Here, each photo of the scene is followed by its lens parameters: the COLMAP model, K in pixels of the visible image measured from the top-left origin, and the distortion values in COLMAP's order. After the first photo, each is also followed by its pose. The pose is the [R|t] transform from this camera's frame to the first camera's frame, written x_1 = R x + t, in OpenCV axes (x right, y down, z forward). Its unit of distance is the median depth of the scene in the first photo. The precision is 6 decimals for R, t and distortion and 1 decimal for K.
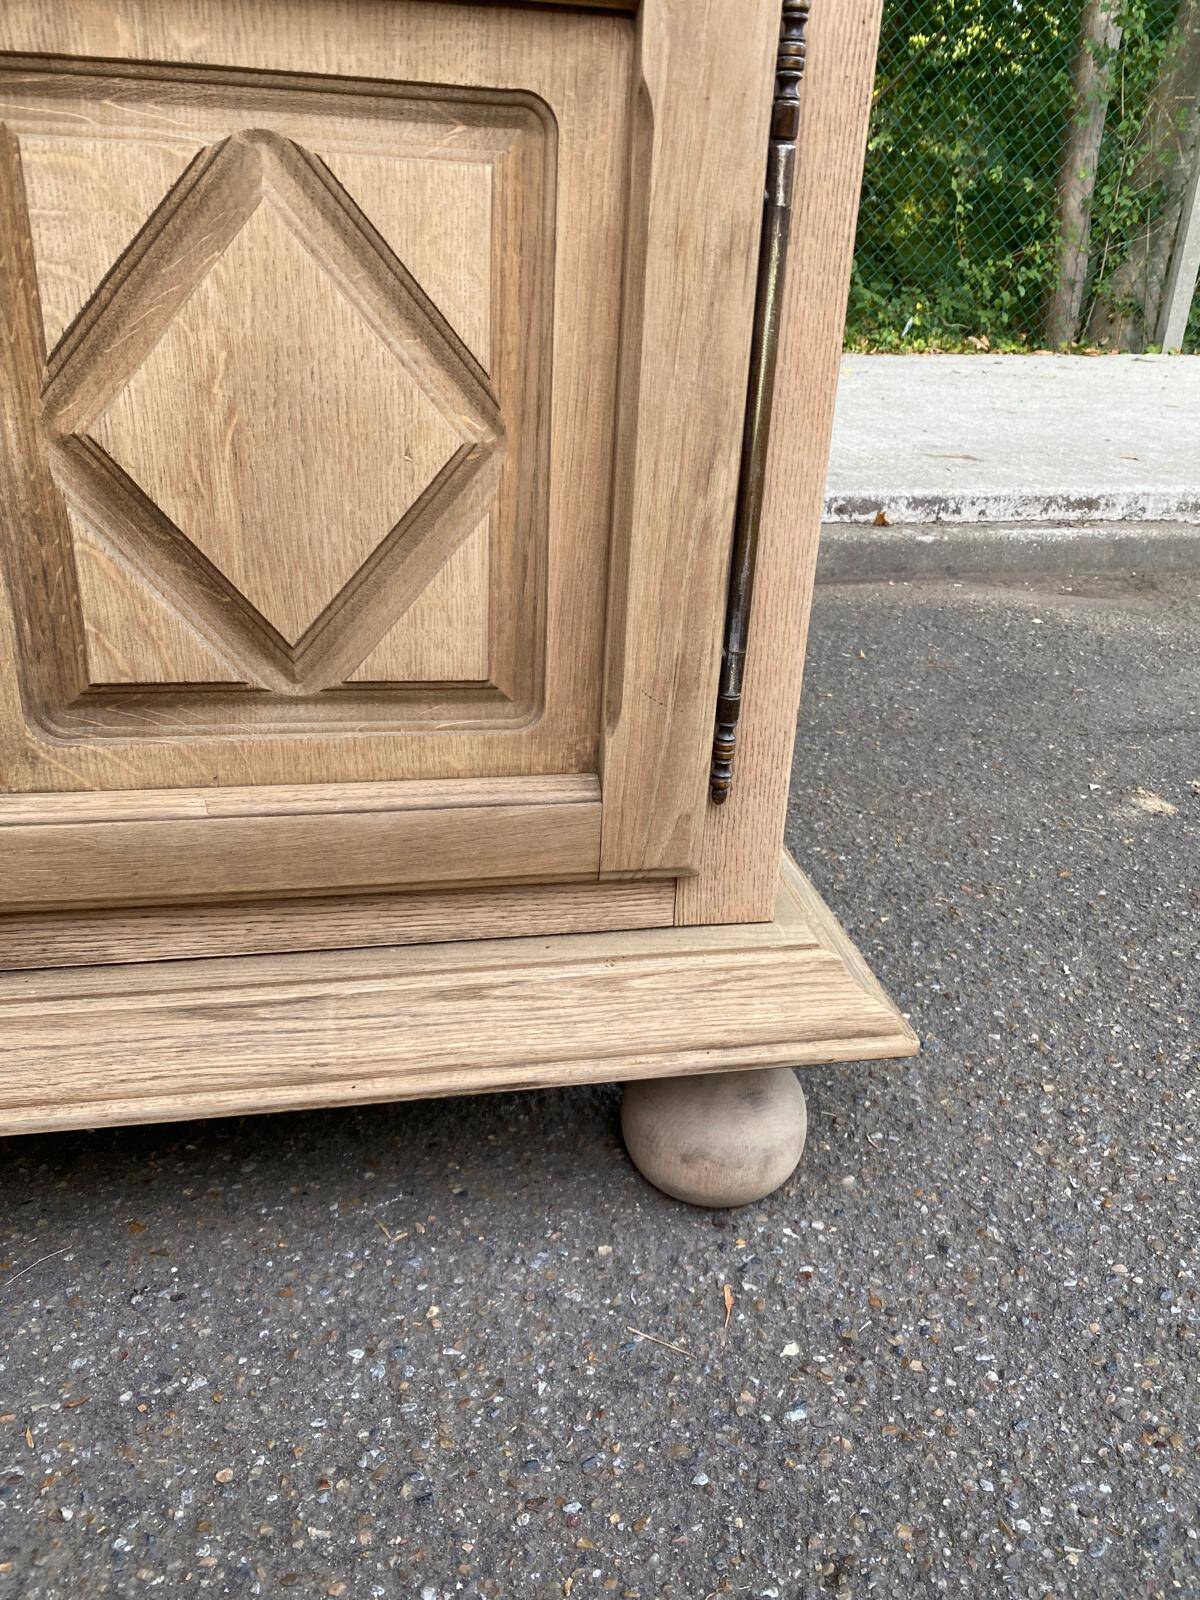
lens RADIAL K [[1231.9, 0, 611.6], [0, 1231.9, 786.8], [0, 0, 1]] dist [0.015718, -0.019344]
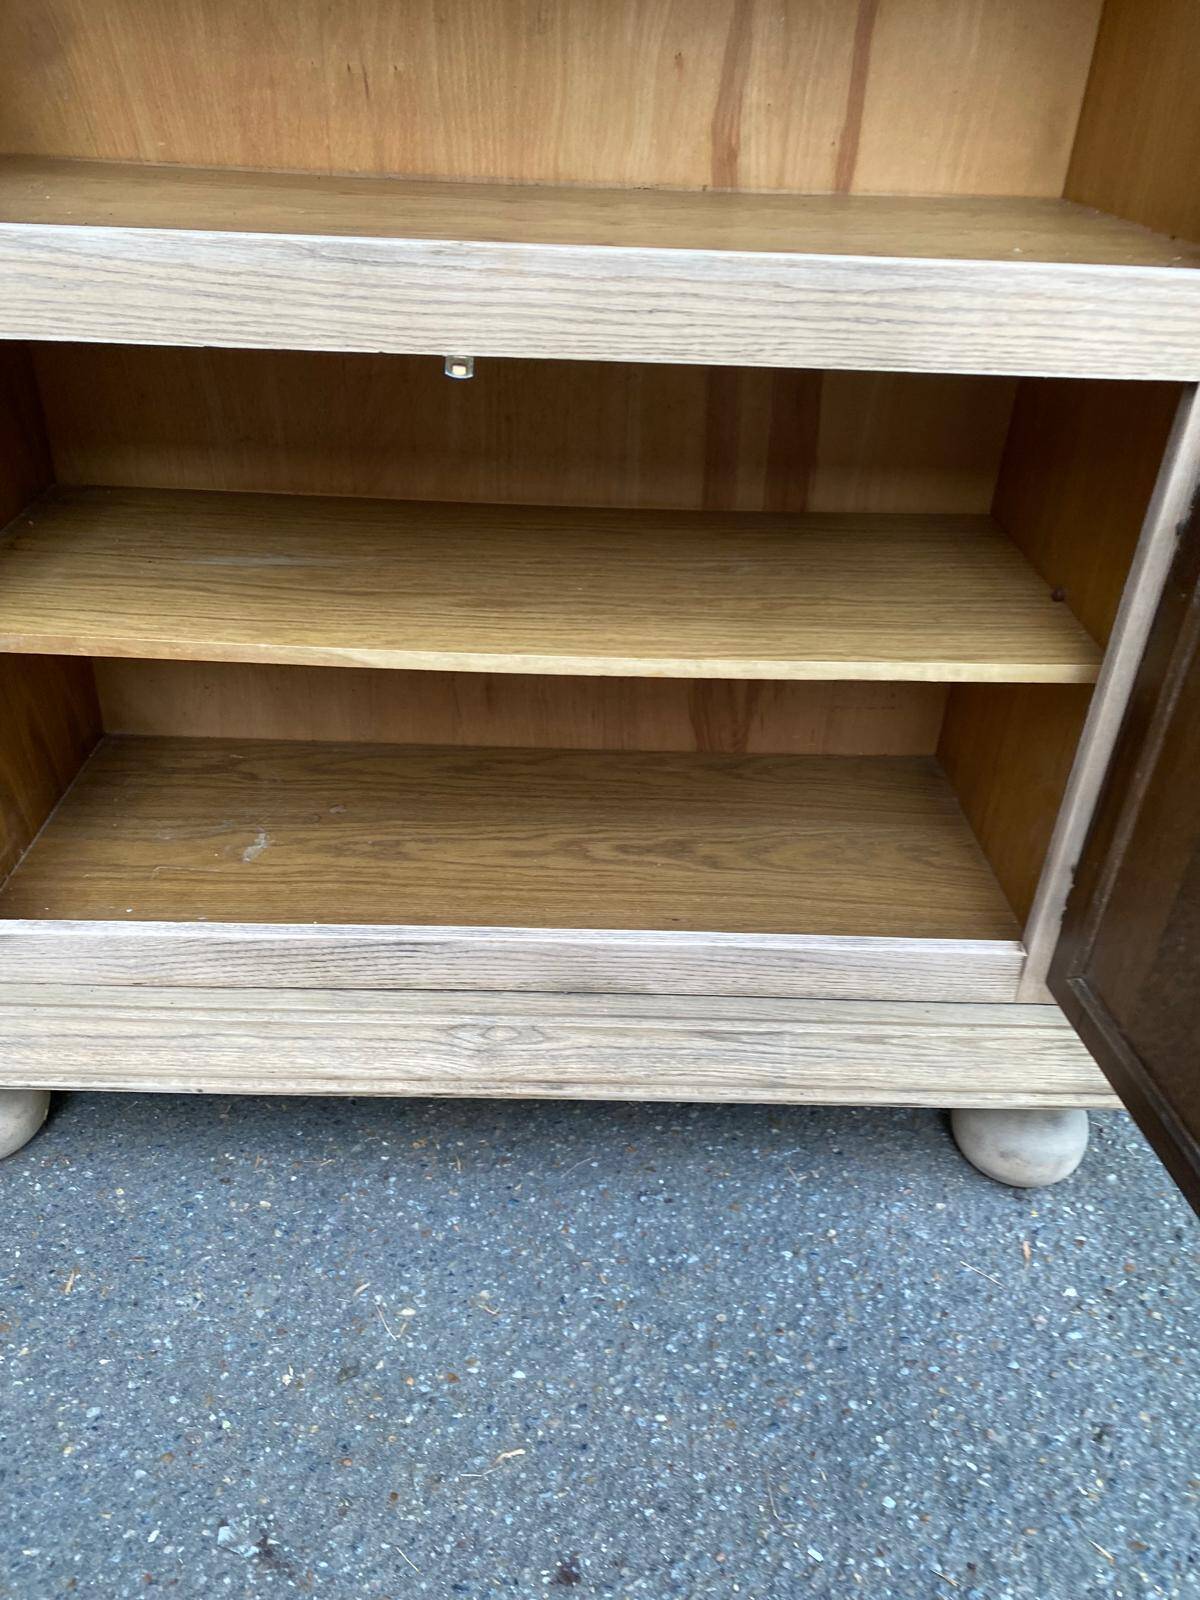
lens RADIAL K [[1231.9, 0, 591.8], [0, 1231.9, 796.9], [0, 0, 1]] dist [0.015718, -0.019344]
pose [[0.983894, 0.090033, -0.154421, -0.264787], [-0.069374, 0.988507, 0.134315, -0.322683], [0.164739, -0.121439, 0.978833, -0.532366]]
